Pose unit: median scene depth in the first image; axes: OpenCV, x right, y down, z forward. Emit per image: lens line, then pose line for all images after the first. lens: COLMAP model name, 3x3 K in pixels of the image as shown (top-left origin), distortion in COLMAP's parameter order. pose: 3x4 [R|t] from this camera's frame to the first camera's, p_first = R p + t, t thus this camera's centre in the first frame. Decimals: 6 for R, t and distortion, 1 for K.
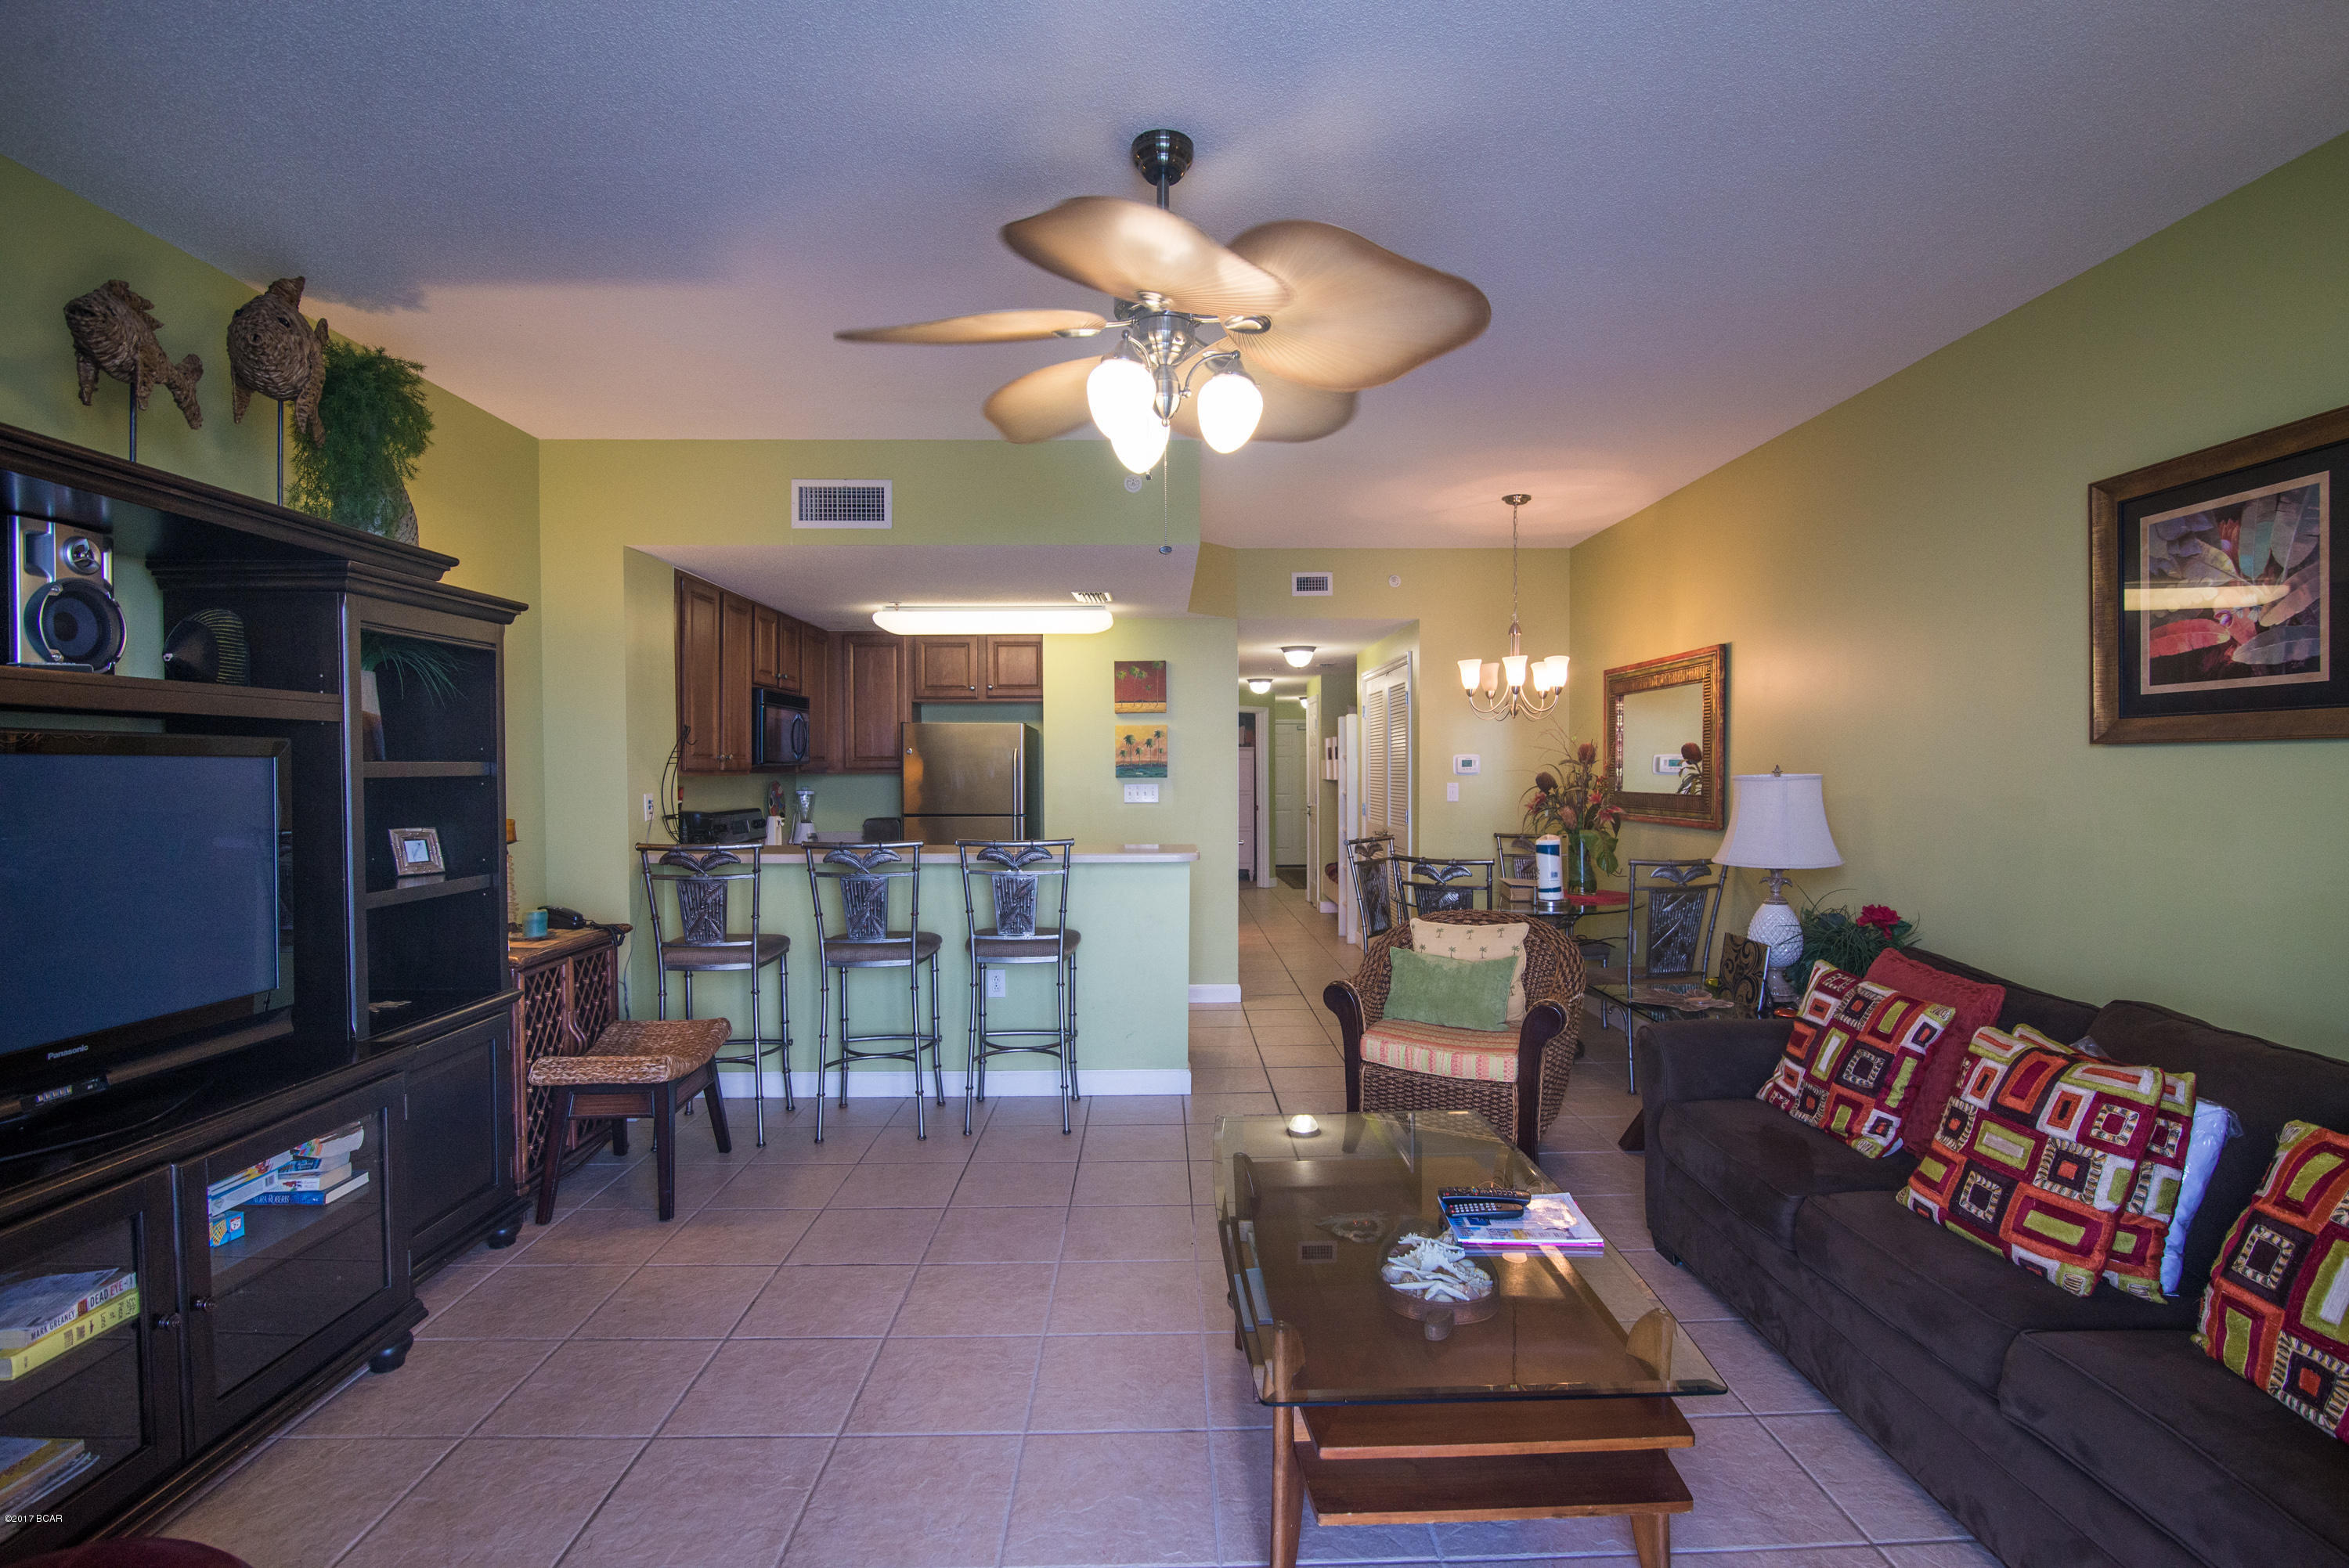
lens RADIAL K [[1106.2, 0, 1178.7], [0, 1106.2, 778.0], [0, 0, 1]] dist [-0.009171, 0.000614]
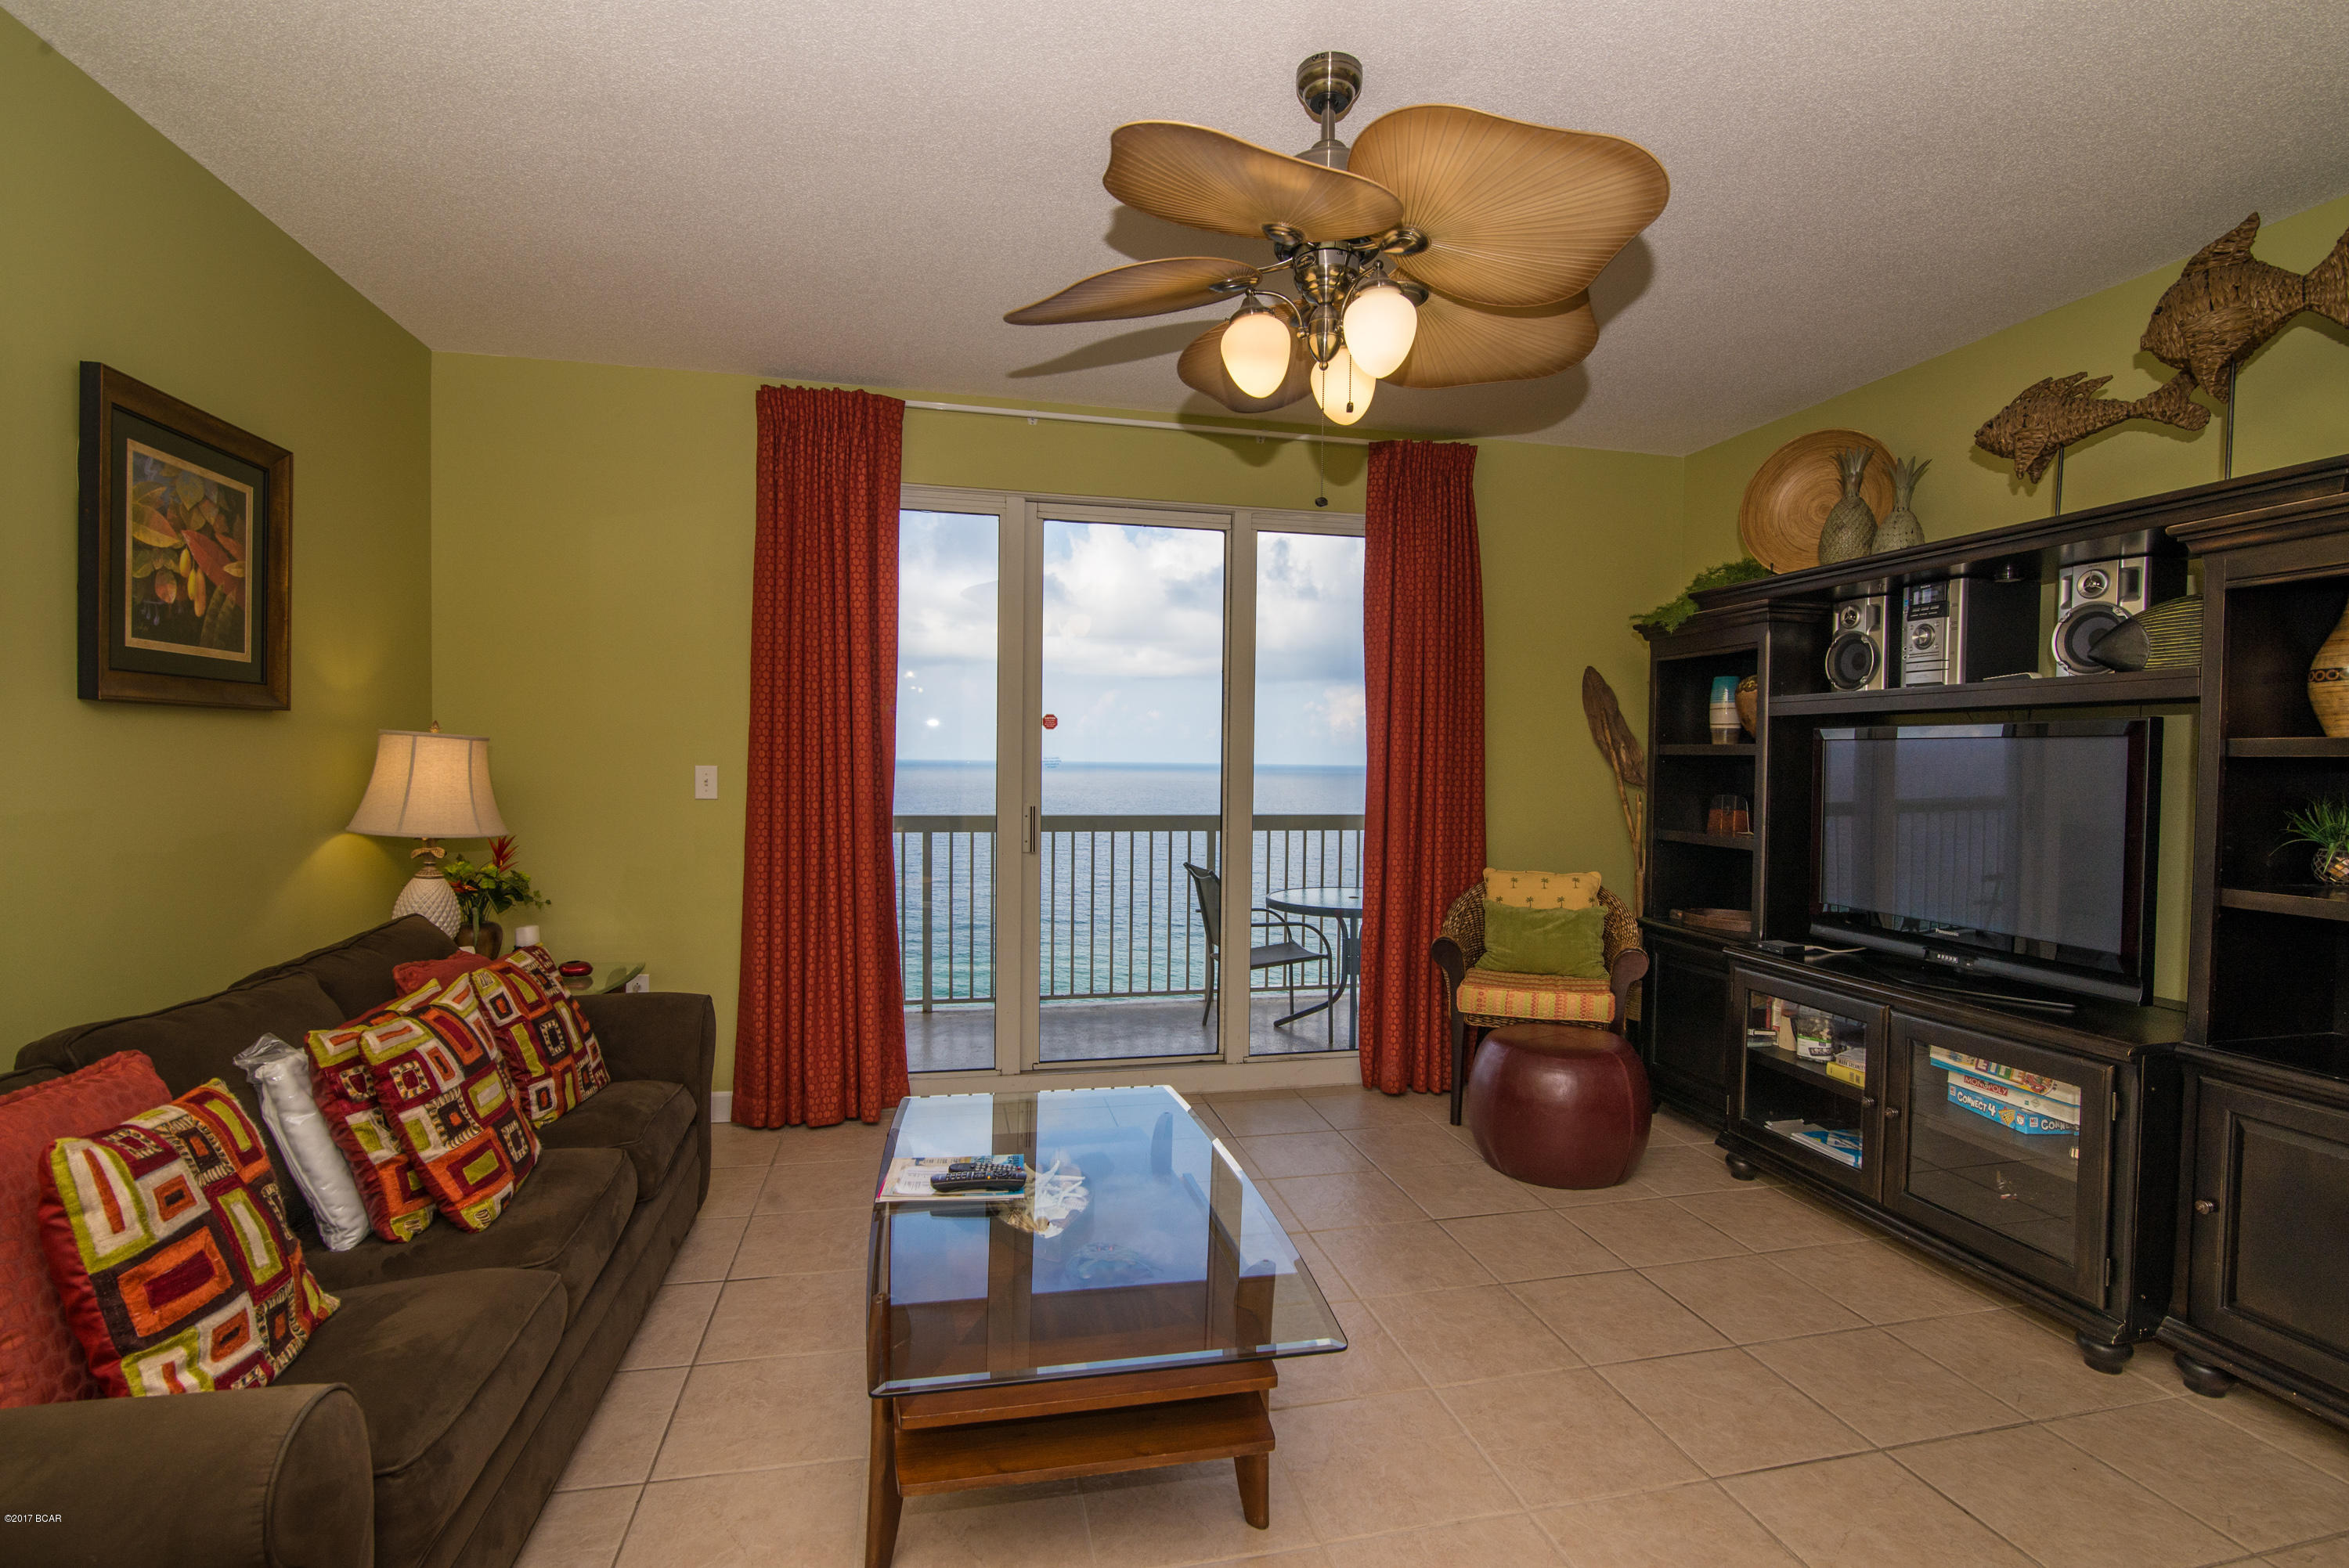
lens RADIAL K [[1106.2, 0, 1179.9], [0, 1106.2, 776.9], [0, 0, 1]] dist [-0.009171, 0.000614]
pose [[-0.981711, -0.005267, -0.190303, 0.273137], [-0.011082, 0.999503, 0.029505, -0.000367], [0.190054, 0.031074, -0.981282, 1.856996]]
